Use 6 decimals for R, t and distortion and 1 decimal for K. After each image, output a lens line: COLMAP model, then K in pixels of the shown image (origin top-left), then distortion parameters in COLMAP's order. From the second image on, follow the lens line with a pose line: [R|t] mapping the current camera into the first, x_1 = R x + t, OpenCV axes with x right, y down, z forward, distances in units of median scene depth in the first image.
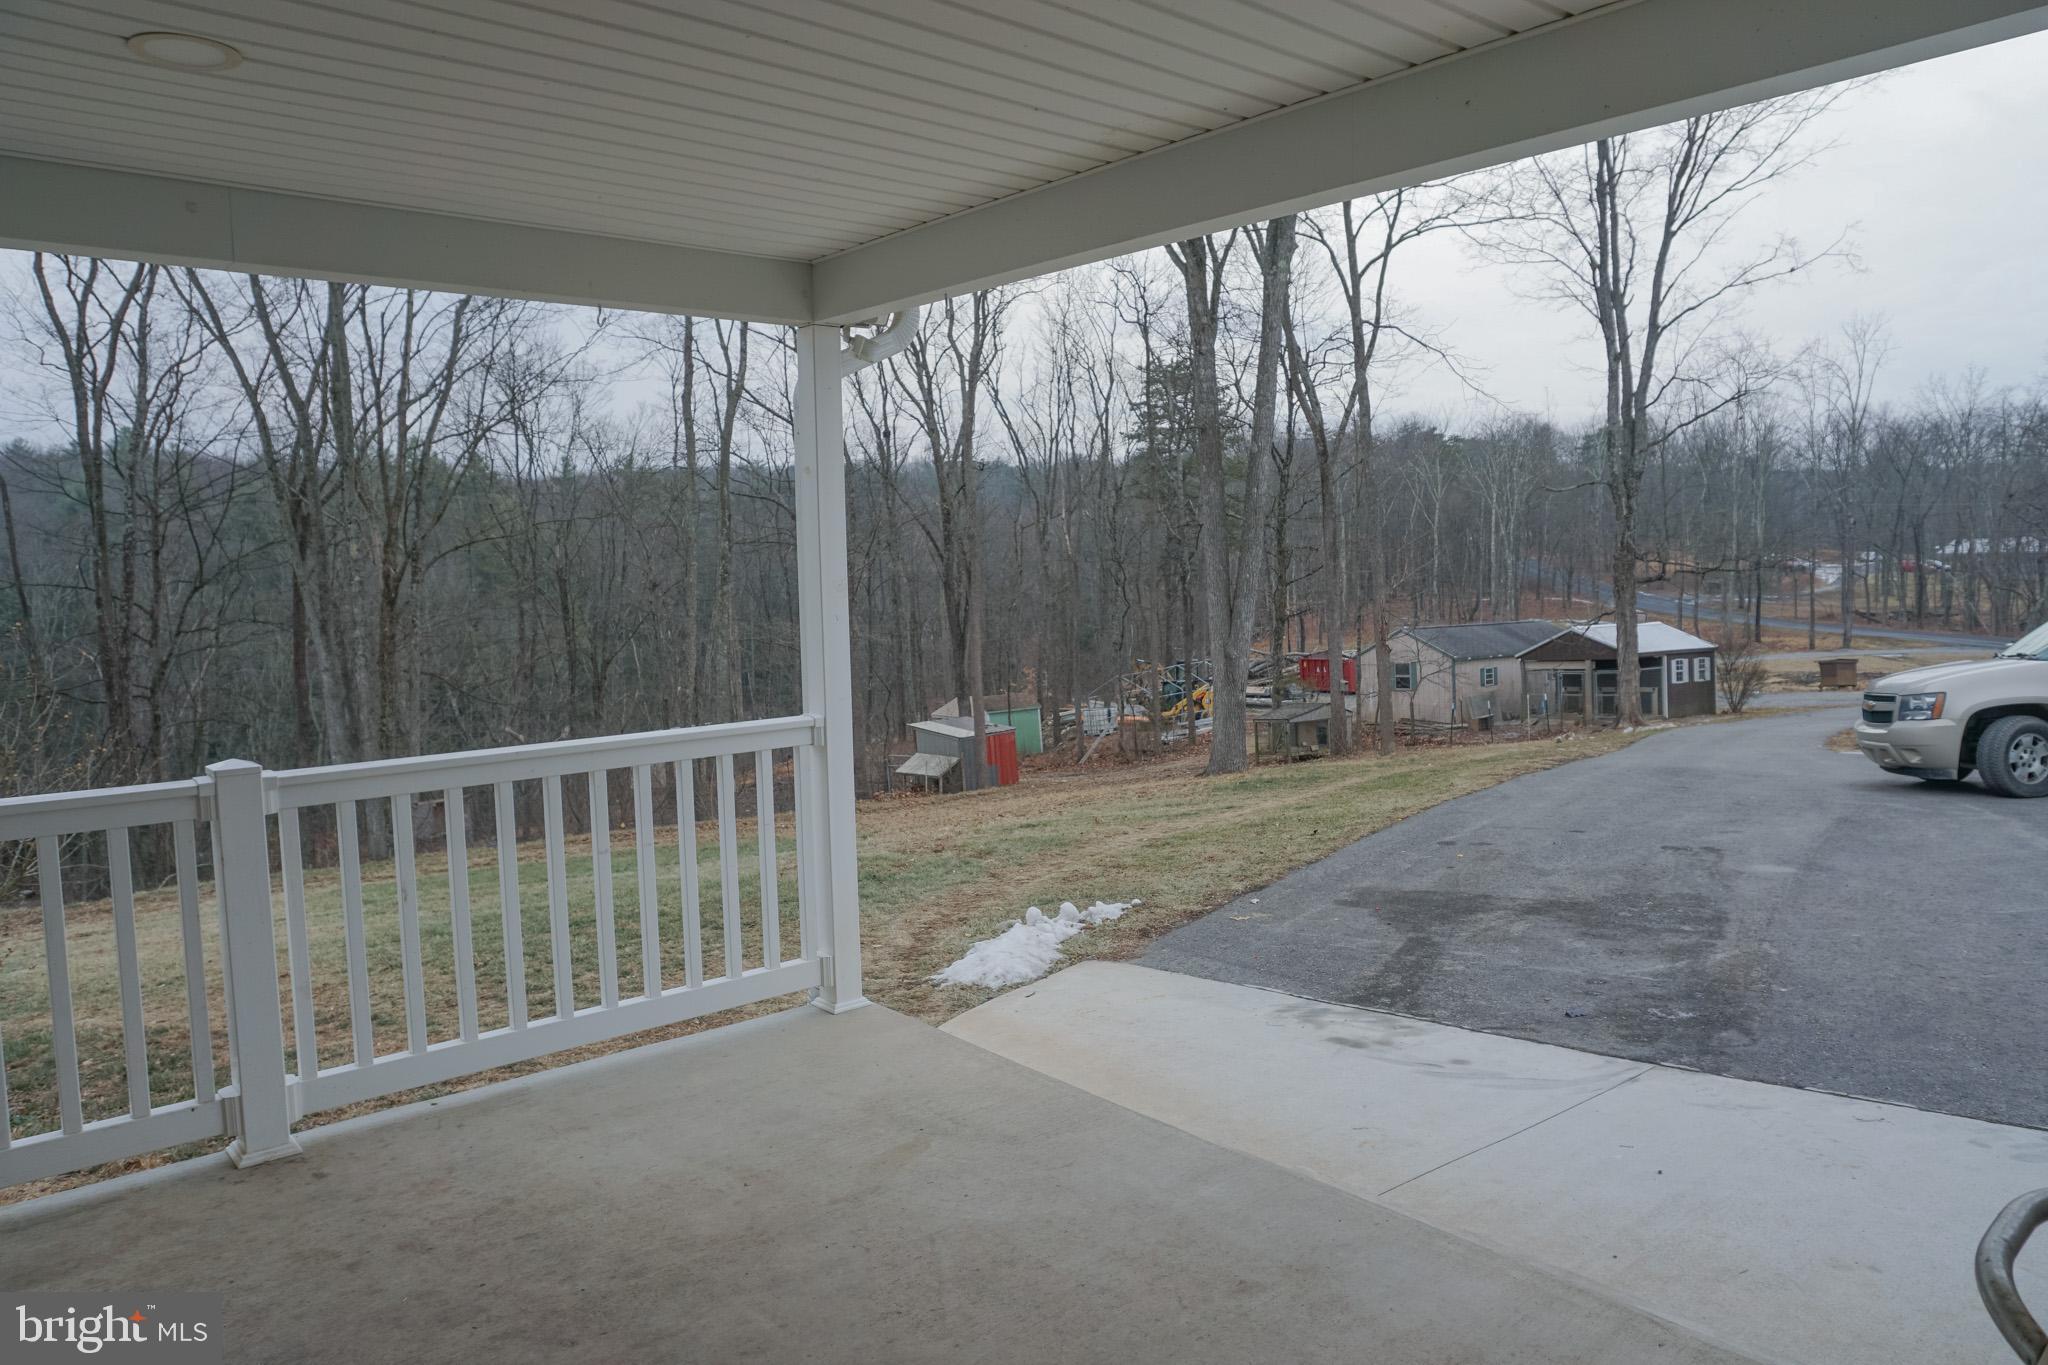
lens RADIAL K [[1370.5, 0, 1015.4], [0, 1370.5, 681.7], [0, 0, 1]] dist [-0.051208, 0.029895]
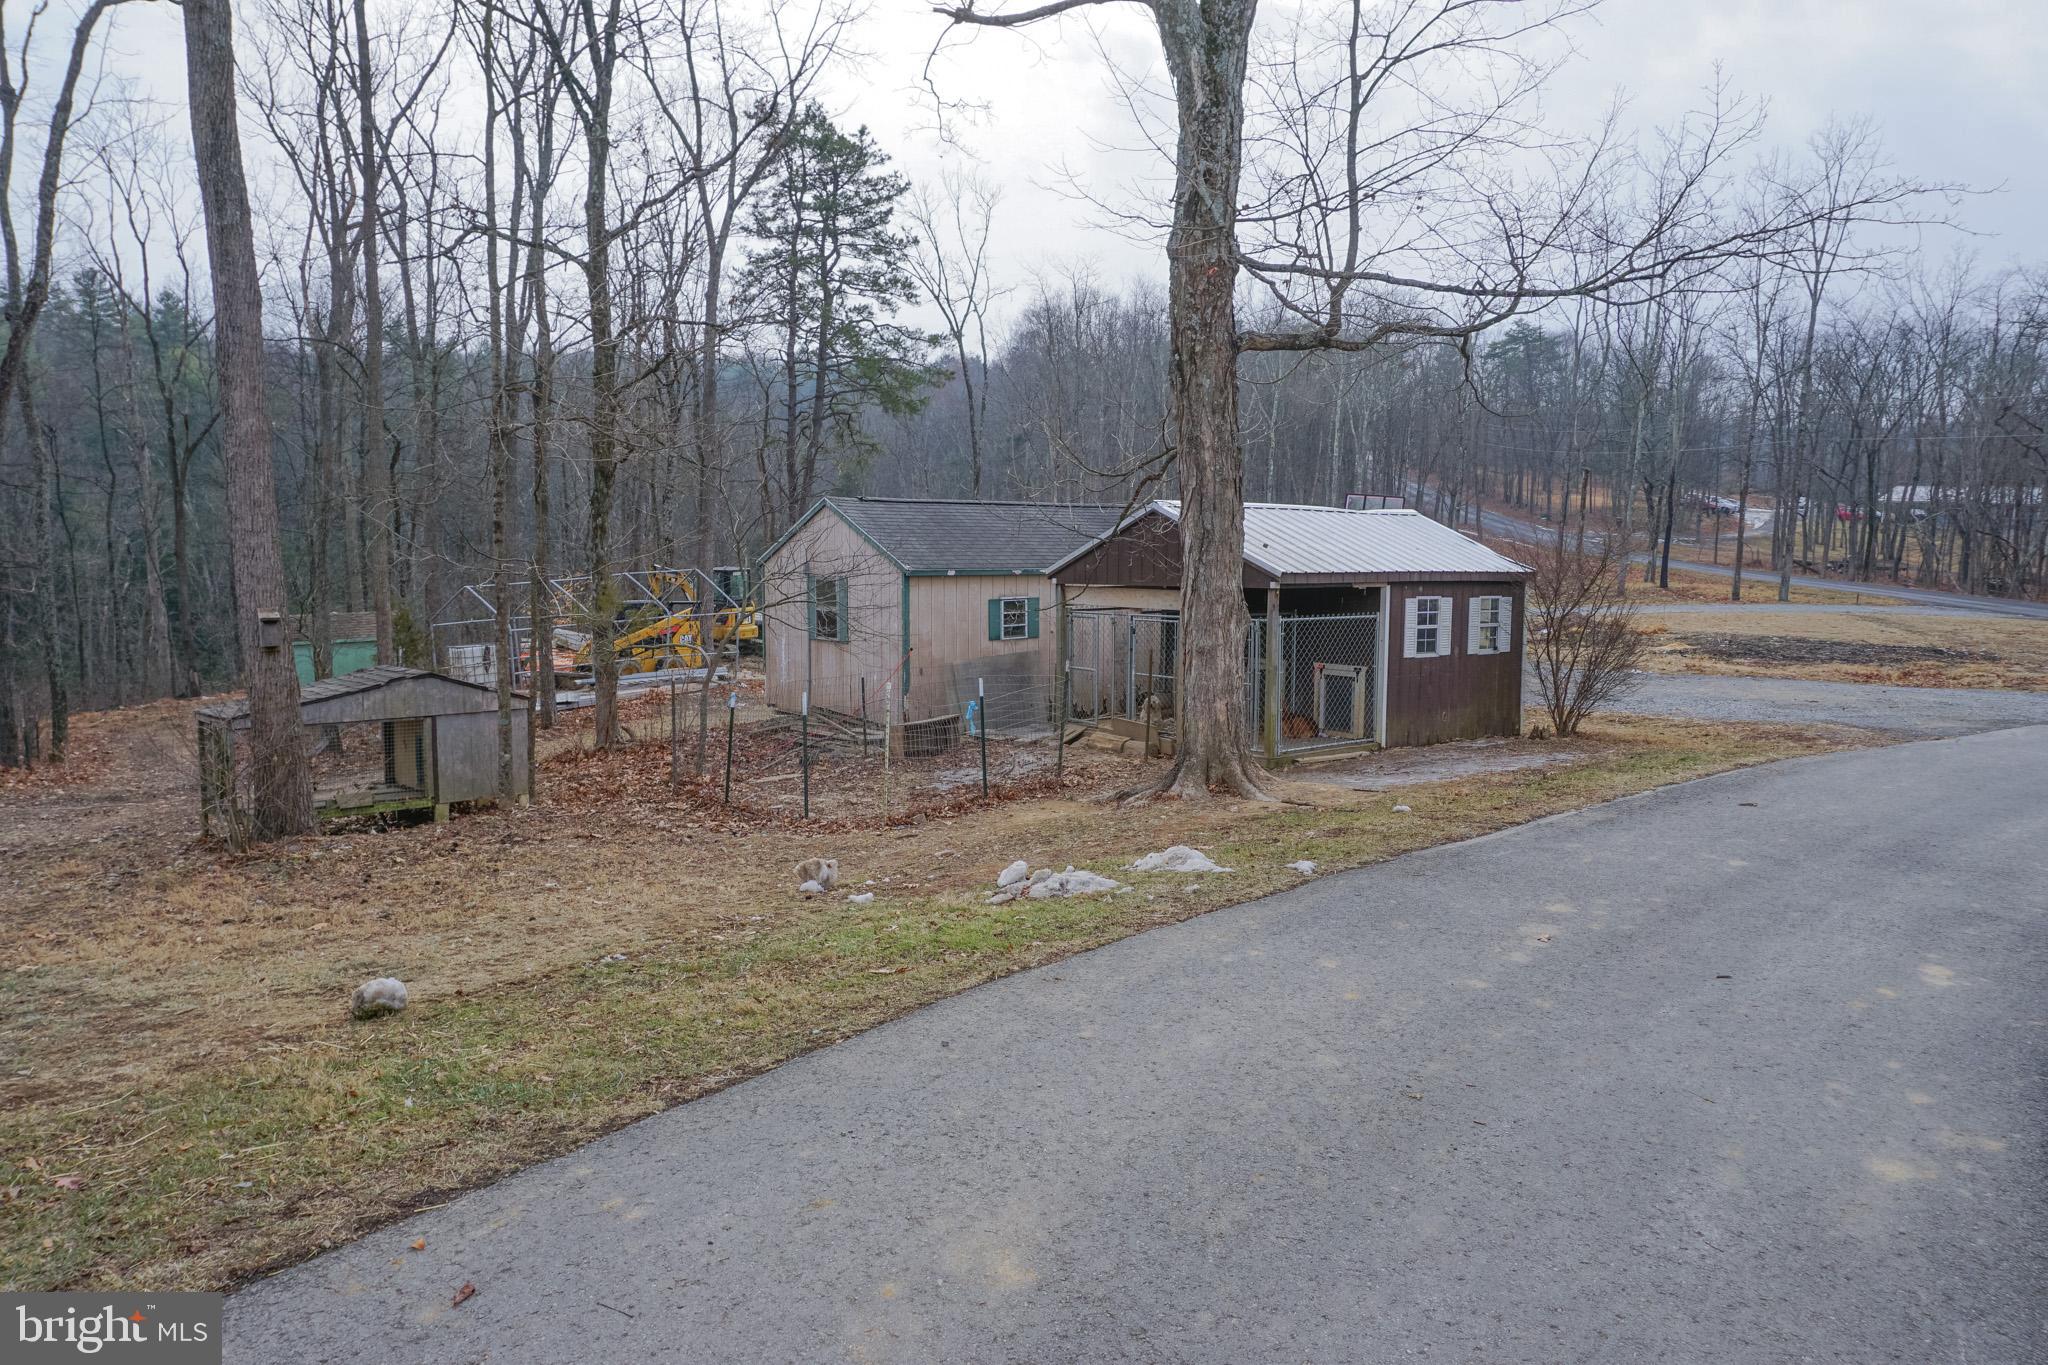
lens RADIAL K [[1370.5, 0, 1035.0], [0, 1370.5, 676.9], [0, 0, 1]] dist [-0.051208, 0.029895]
pose [[0.997036, 0.043257, 0.063621, 0.329762], [-0.046617, 0.997542, 0.052321, -0.008312], [-0.061202, -0.055132, 0.996602, 0.573416]]
